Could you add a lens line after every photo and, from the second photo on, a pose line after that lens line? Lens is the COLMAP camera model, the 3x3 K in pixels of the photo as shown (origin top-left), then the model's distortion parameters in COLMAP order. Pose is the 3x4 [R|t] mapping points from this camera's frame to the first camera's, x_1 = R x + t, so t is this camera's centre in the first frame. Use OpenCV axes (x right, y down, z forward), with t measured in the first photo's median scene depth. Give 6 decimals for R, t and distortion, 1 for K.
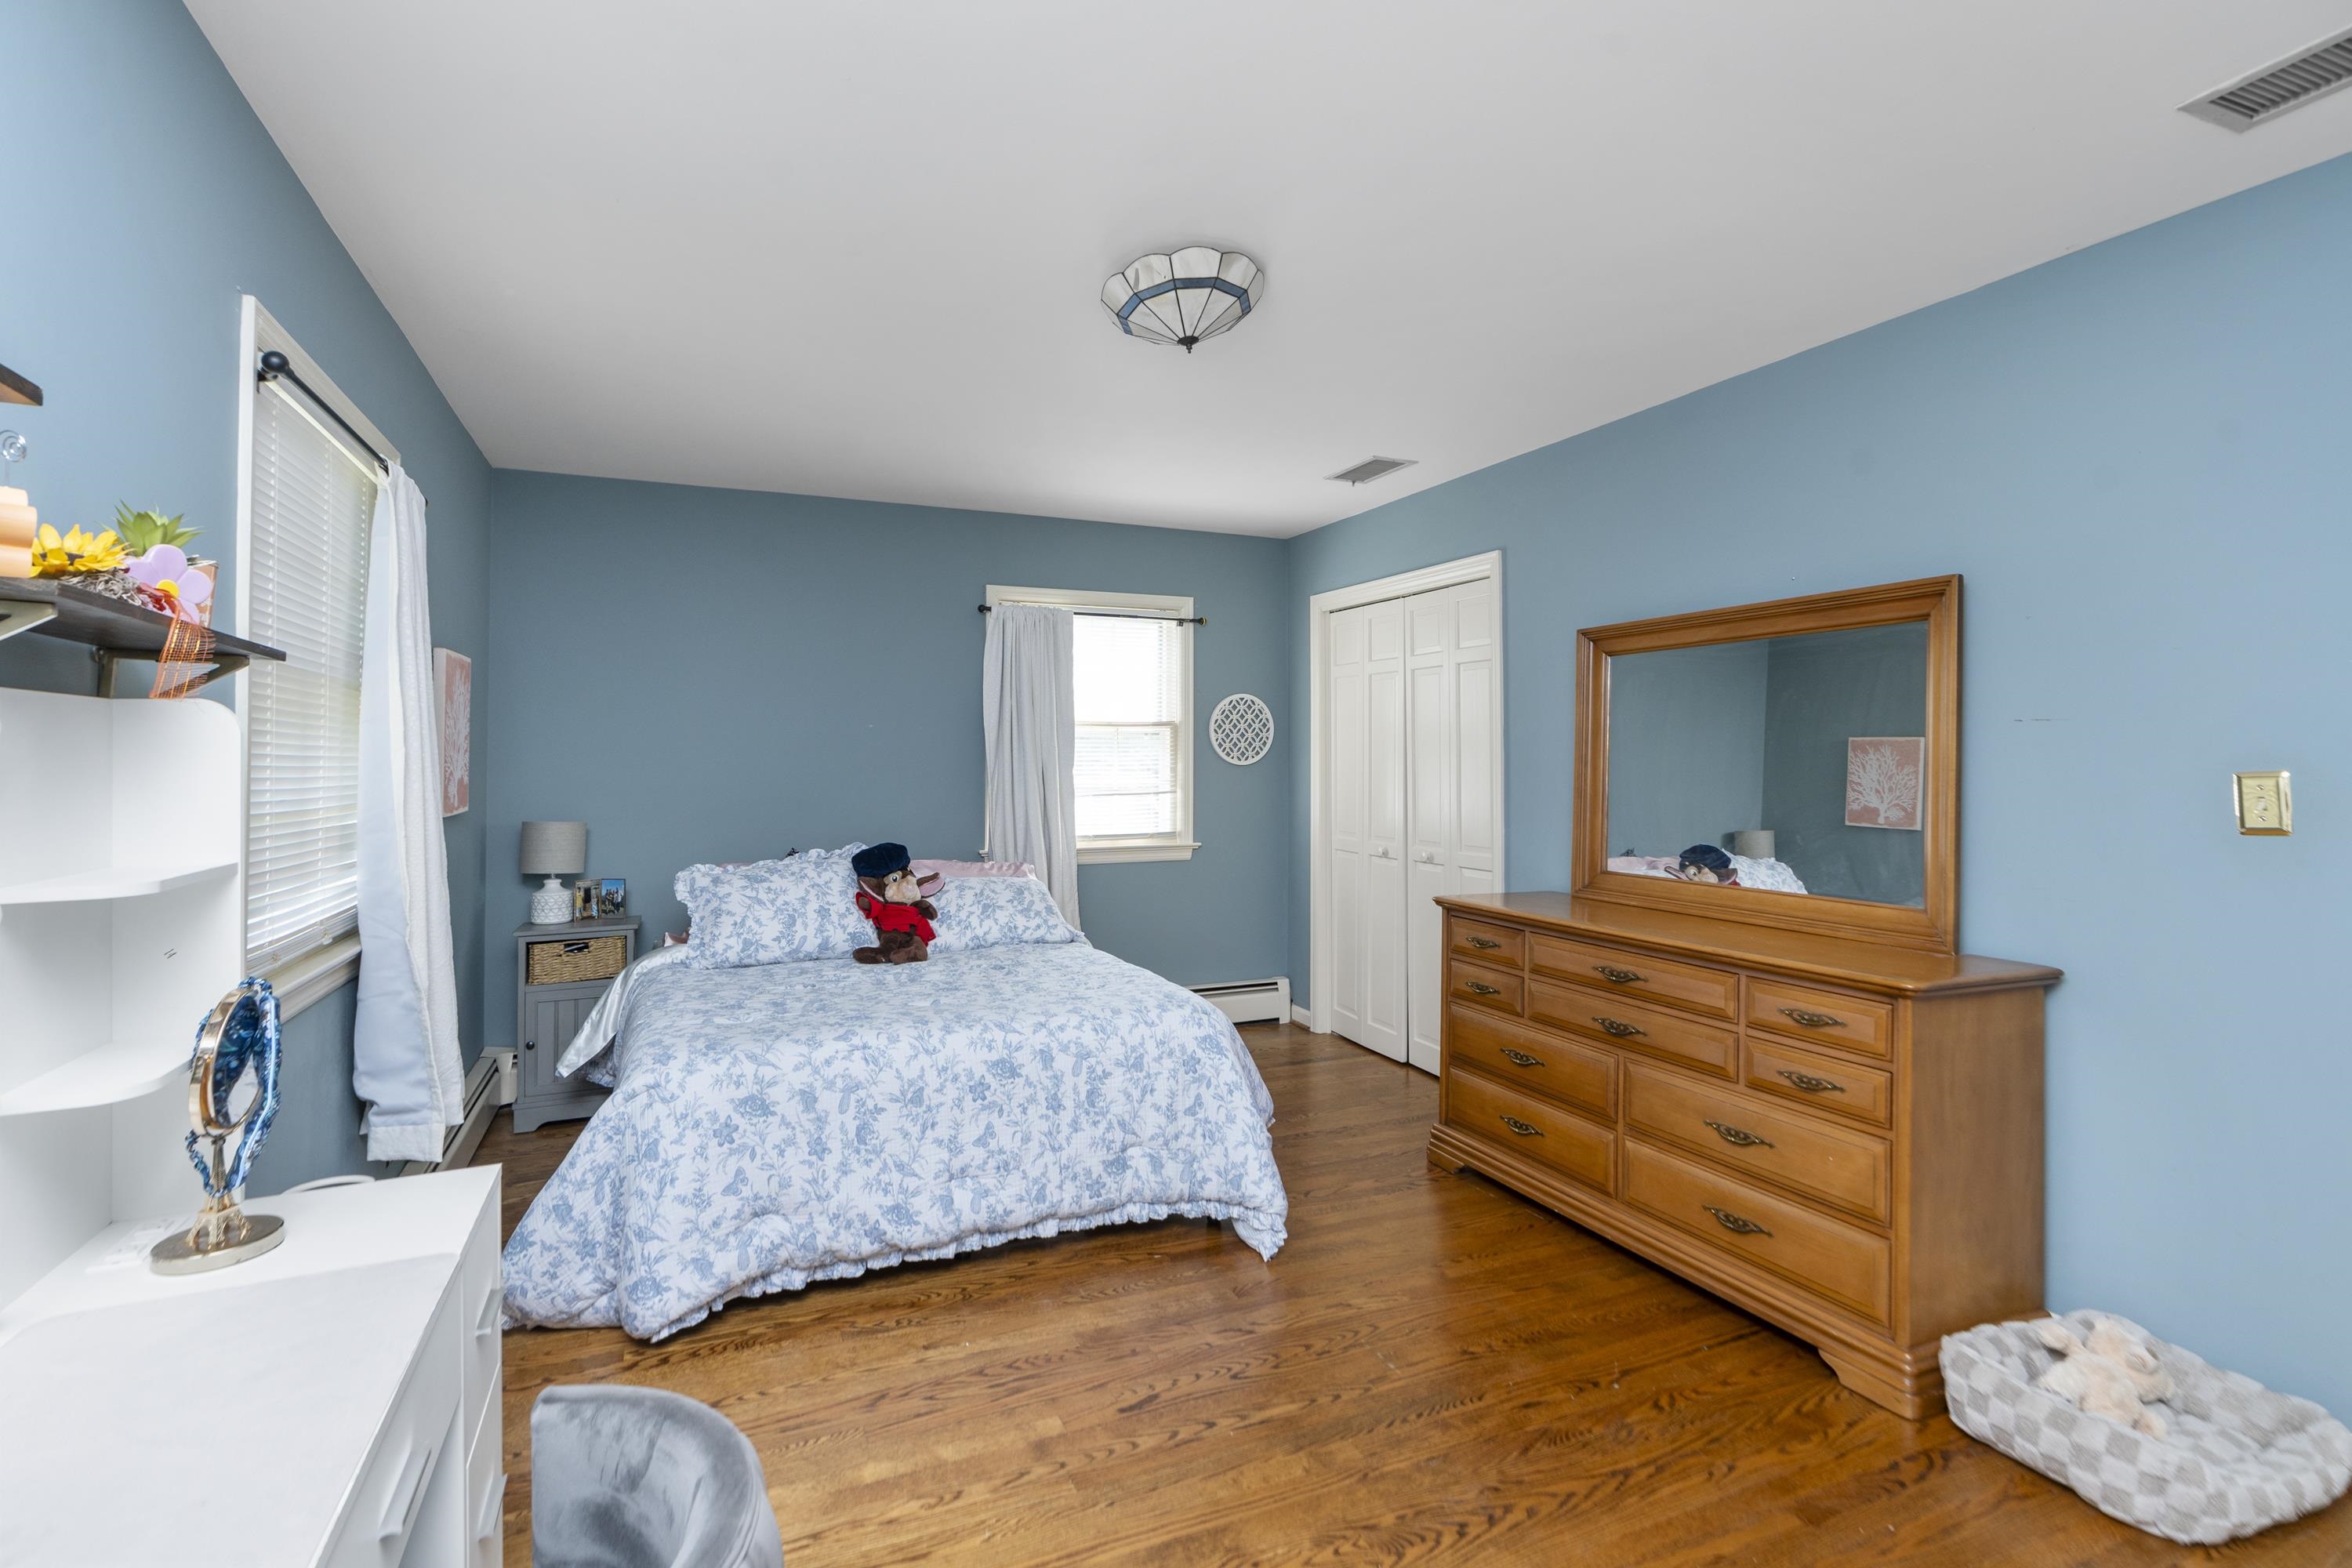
lens RADIAL K [[1080.3, 0, 1130.2], [0, 1080.3, 759.6], [0, 0, 1]] dist [0.001423, 0.001088]
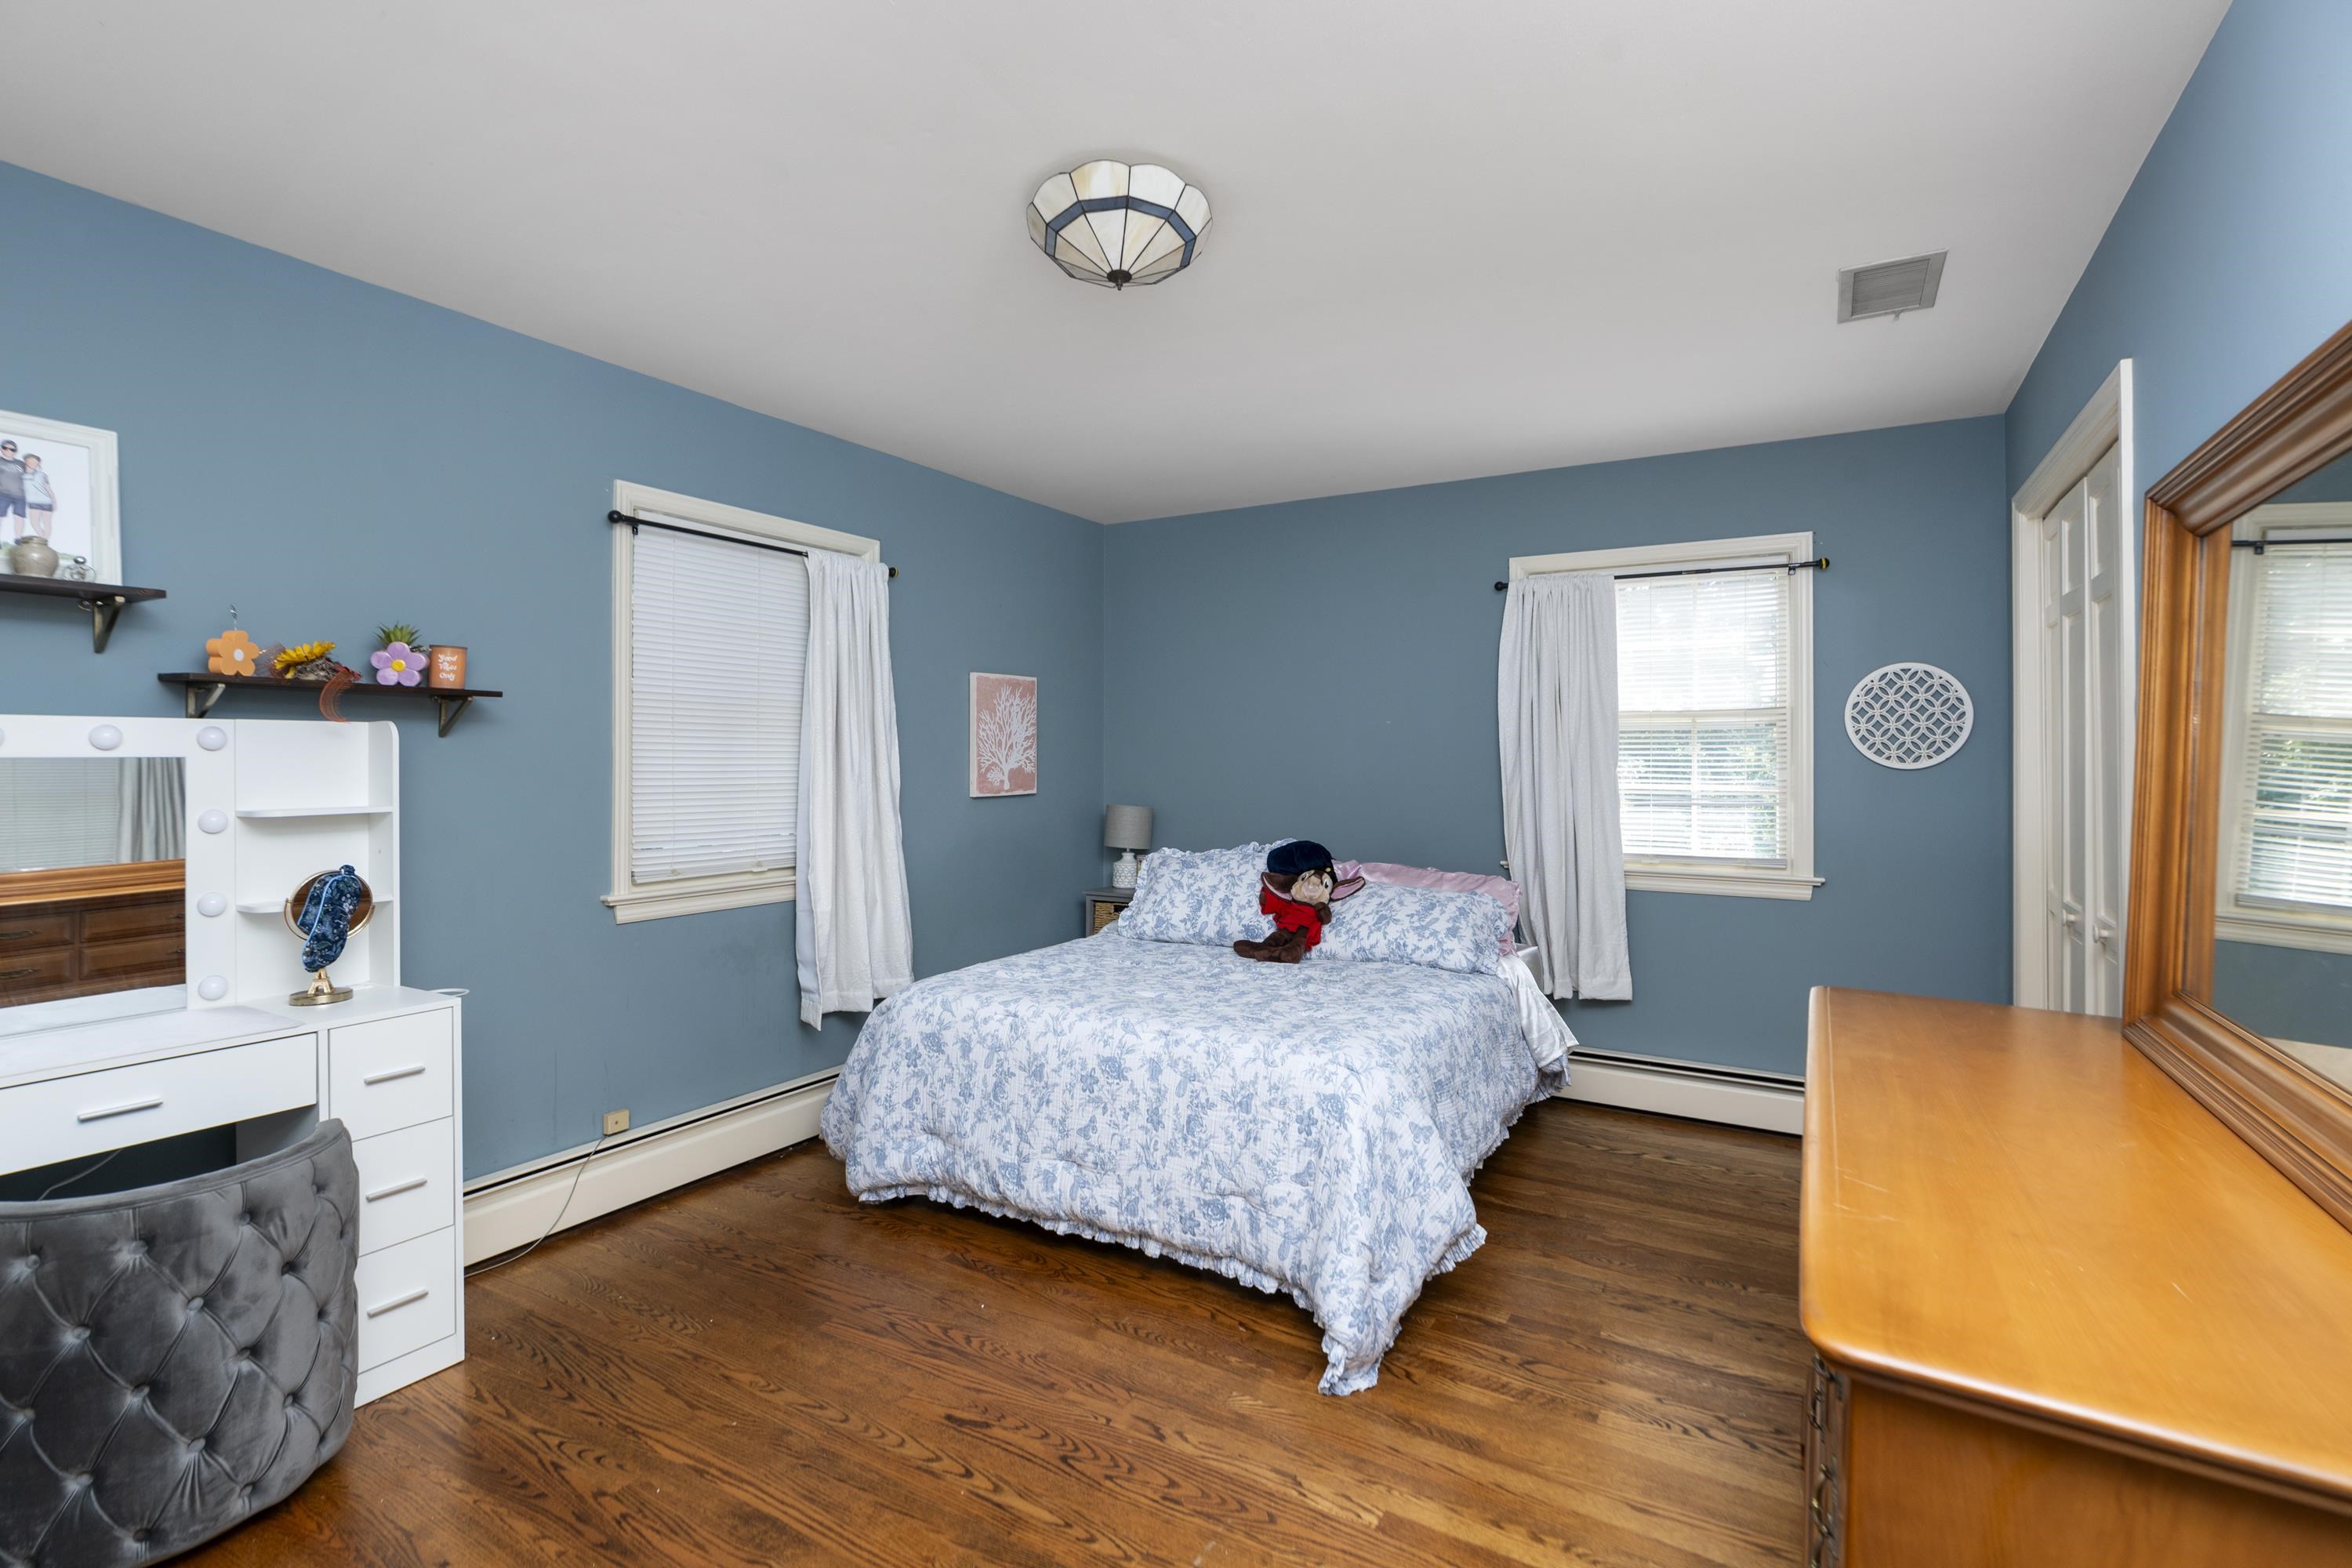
lens RADIAL K [[1064.6, 0, 1170.3], [0, 1064.6, 771.3], [0, 0, 1]] dist [-0.003121, -0.000306]
pose [[0.603128, 0.014678, -0.797509, 0.652180], [-0.007470, 0.999891, 0.012753, 0.002895], [0.797609, -0.001734, 0.603172, 0.434667]]
